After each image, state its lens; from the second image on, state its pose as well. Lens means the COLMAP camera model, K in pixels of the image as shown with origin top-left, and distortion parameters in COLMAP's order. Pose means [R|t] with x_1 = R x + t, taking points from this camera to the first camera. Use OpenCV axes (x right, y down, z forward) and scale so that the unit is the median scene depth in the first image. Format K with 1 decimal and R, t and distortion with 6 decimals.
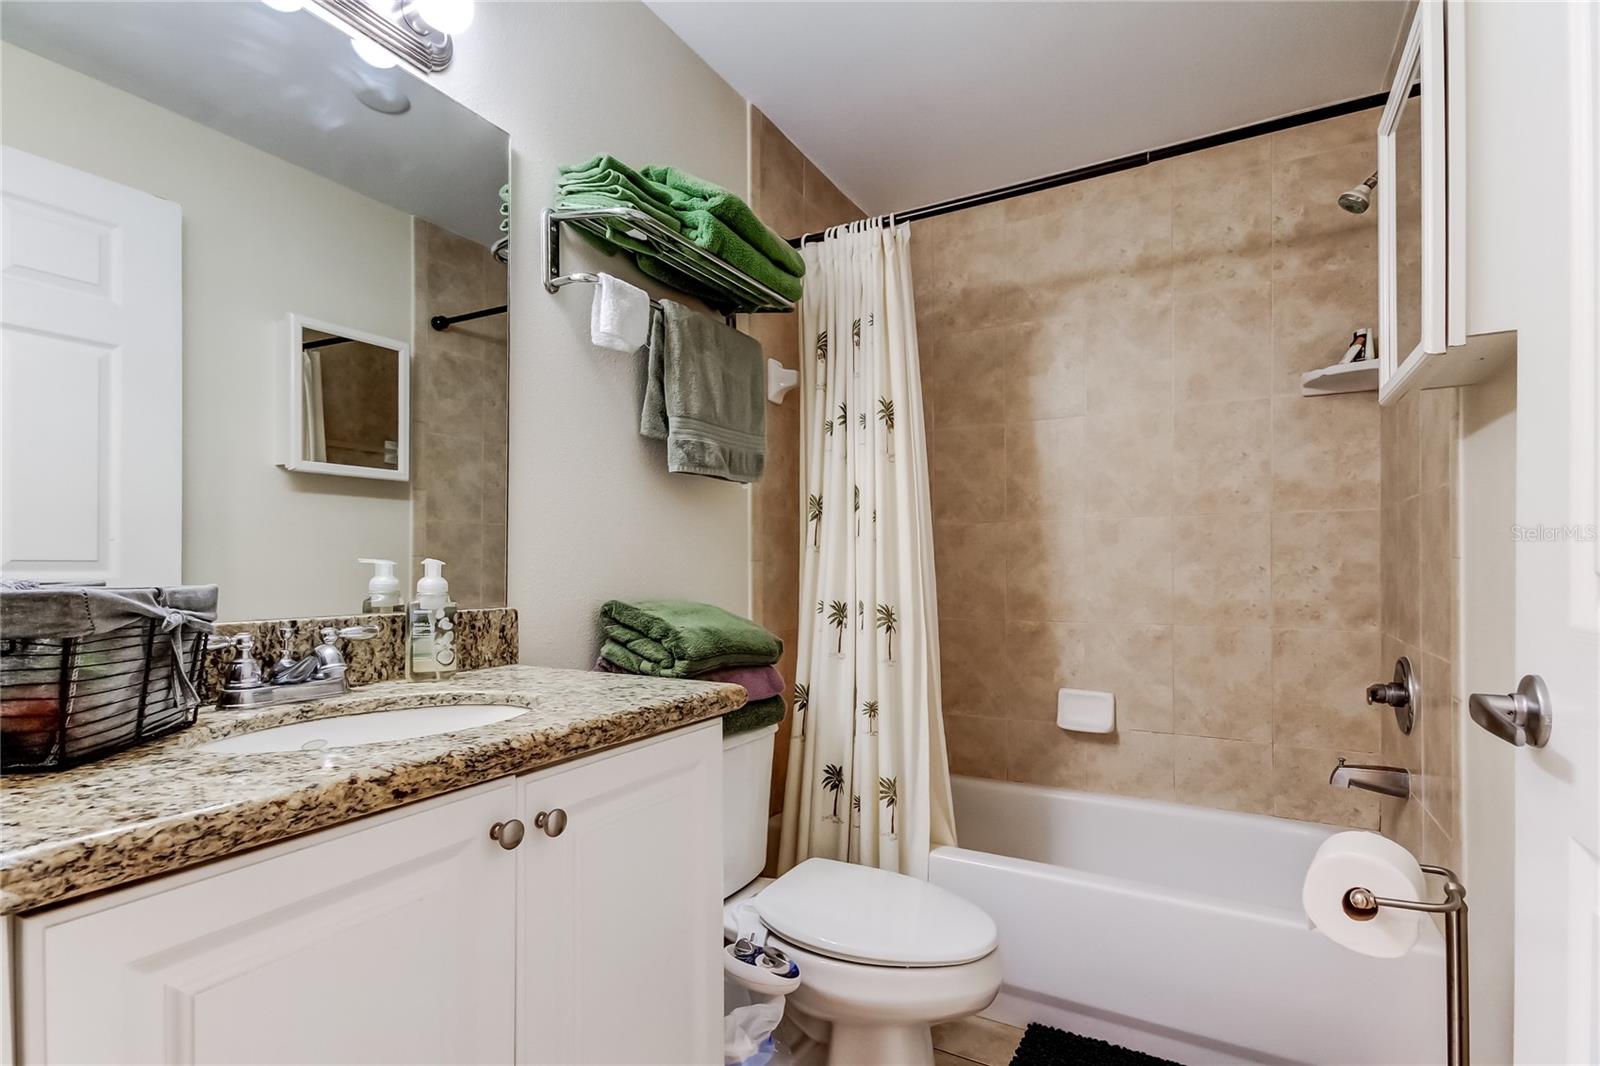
lens RADIAL K [[755.5, 0, 801.5], [0, 755.5, 560.4], [0, 0, 1]] dist [0.007885, -0.001093]
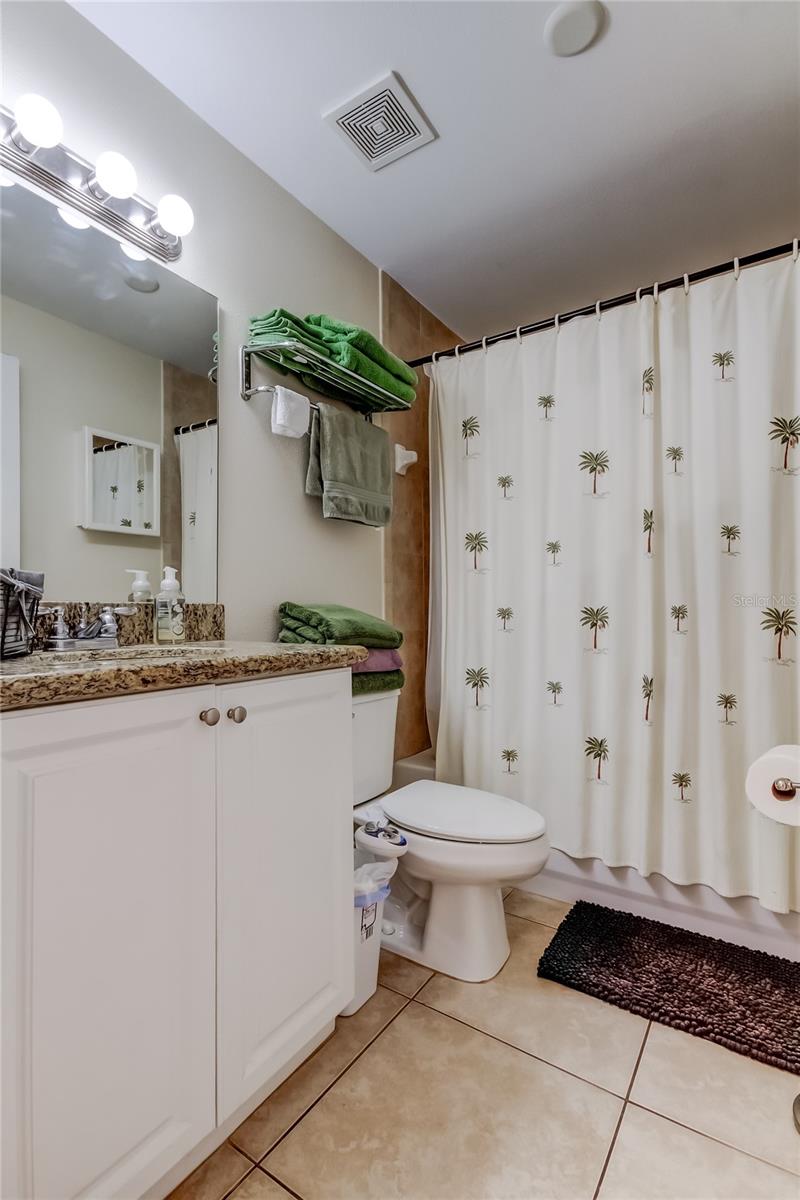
lens RADIAL K [[566.6, 0, 396.0], [0, 566.6, 609.9], [0, 0, 1]] dist [0.007885, -0.001093]
pose [[0.995526, -0.008537, -0.094099, 0.078232], [0.007744, 0.999931, -0.008787, 0.084770], [0.094167, 0.008019, 0.995524, -0.112616]]
